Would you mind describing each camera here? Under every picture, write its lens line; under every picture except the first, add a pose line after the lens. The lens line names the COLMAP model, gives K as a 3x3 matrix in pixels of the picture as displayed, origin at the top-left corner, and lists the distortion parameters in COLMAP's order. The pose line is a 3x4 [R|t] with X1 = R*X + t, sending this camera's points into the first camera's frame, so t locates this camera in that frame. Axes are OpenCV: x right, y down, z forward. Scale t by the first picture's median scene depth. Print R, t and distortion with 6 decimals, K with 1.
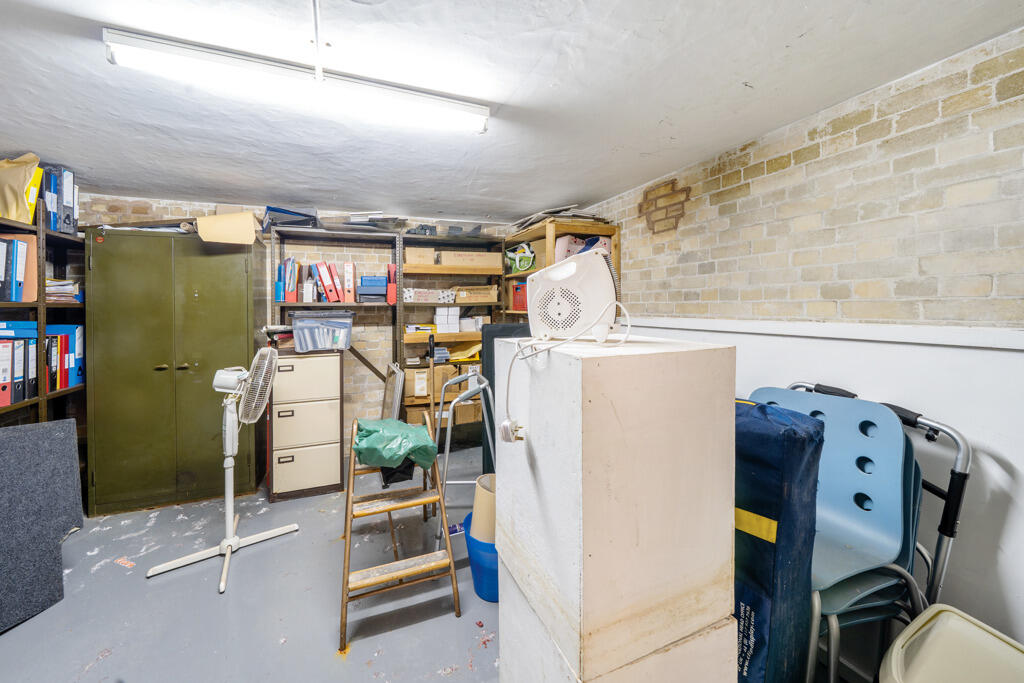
lens RADIAL K [[361.3, 0, 491.7], [0, 361.3, 309.8], [0, 0, 1]] dist [-0.000561, 0.000034]
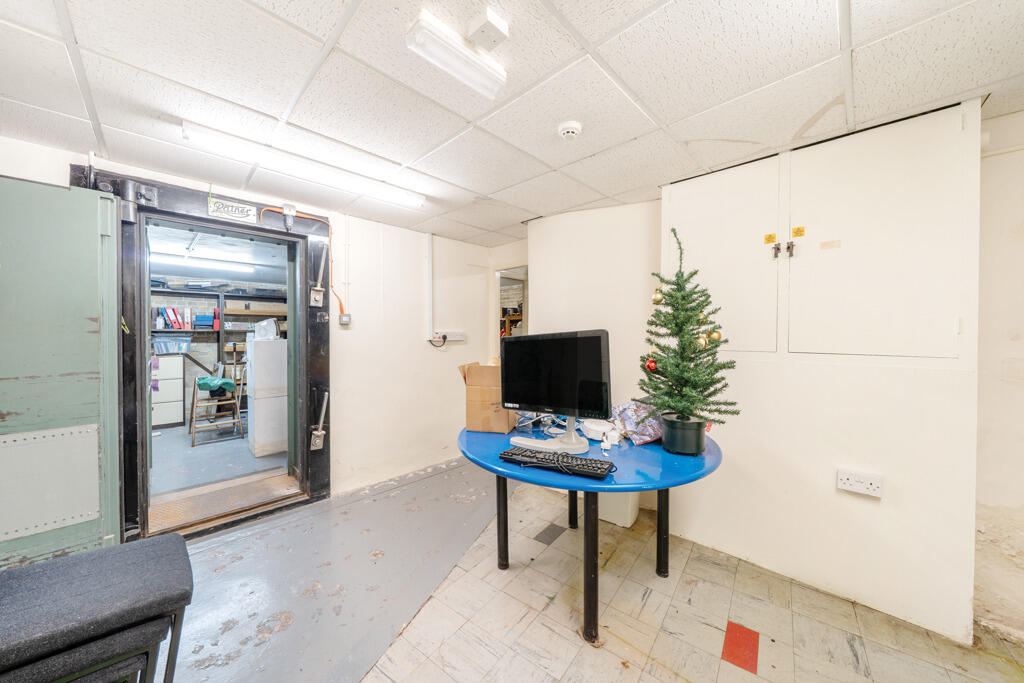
lens RADIAL K [[361.3, 0, 508.3], [0, 361.3, 339.1], [0, 0, 1]] dist [-0.000561, 0.000034]
pose [[0.922739, 0.002045, 0.385420, 0.391478], [-0.002017, 0.999998, -0.000477, 0.026626], [-0.385420, -0.000337, 0.922741, -1.288555]]
